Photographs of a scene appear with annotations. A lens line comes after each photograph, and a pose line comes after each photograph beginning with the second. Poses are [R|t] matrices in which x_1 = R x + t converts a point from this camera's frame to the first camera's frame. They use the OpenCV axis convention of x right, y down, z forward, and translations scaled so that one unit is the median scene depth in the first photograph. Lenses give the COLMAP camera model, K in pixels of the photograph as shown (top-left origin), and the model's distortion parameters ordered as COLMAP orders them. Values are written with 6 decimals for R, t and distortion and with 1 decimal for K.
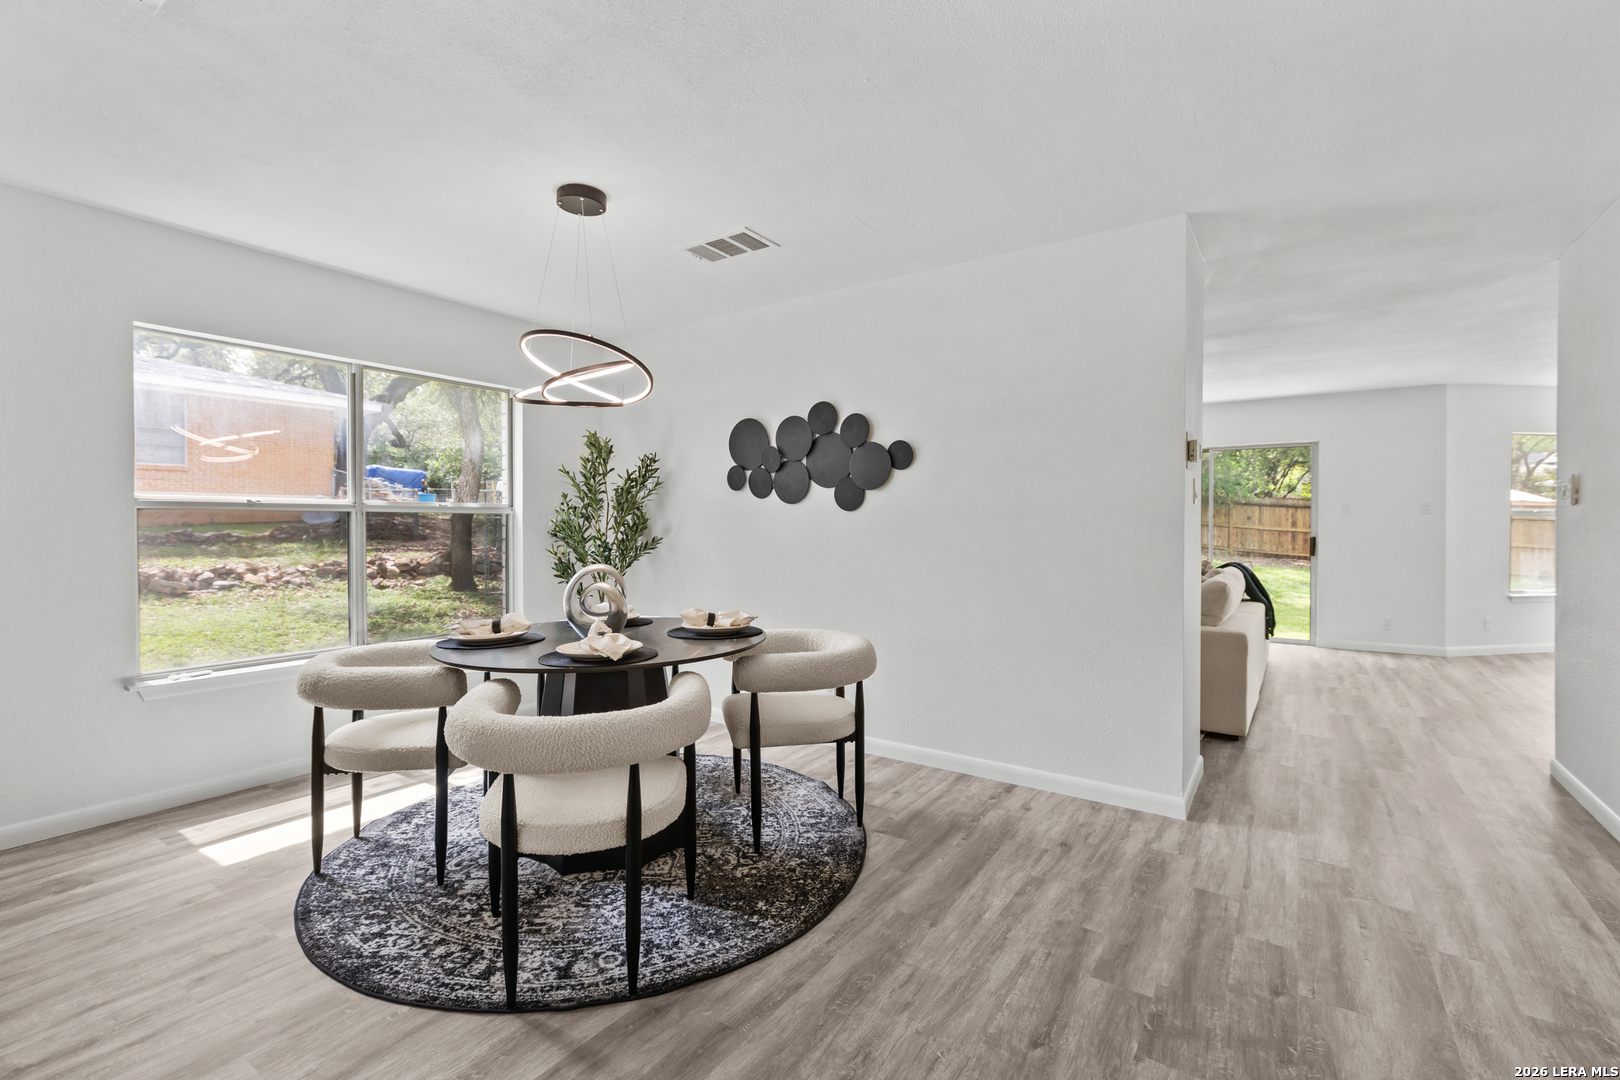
lens RADIAL K [[732.1, 0, 811.0], [0, 732.1, 539.1], [0, 0, 1]] dist [0.010327, -0.000987]
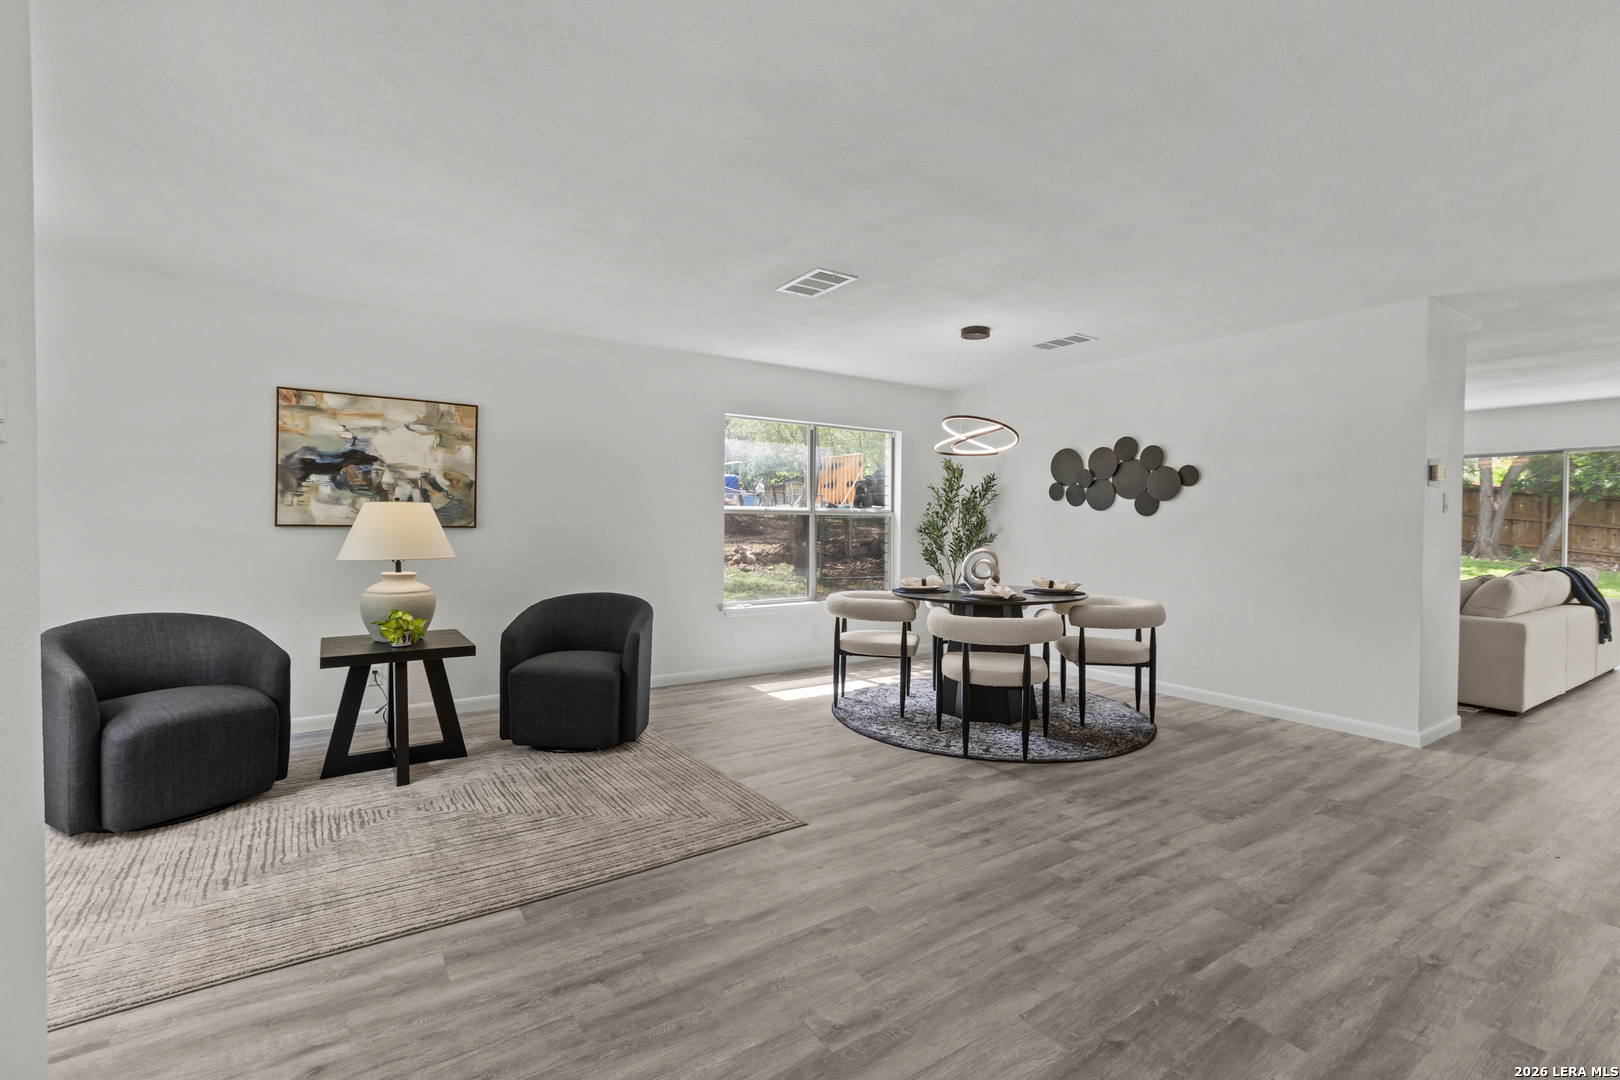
lens RADIAL K [[732.1, 0, 804.6], [0, 732.1, 535.4], [0, 0, 1]] dist [0.010327, -0.000987]
pose [[0.929208, 0.014291, -0.369280, -0.044068], [-0.015839, 0.999874, -0.001162, 0.012159], [0.369216, 0.006929, 0.929318, -0.654220]]
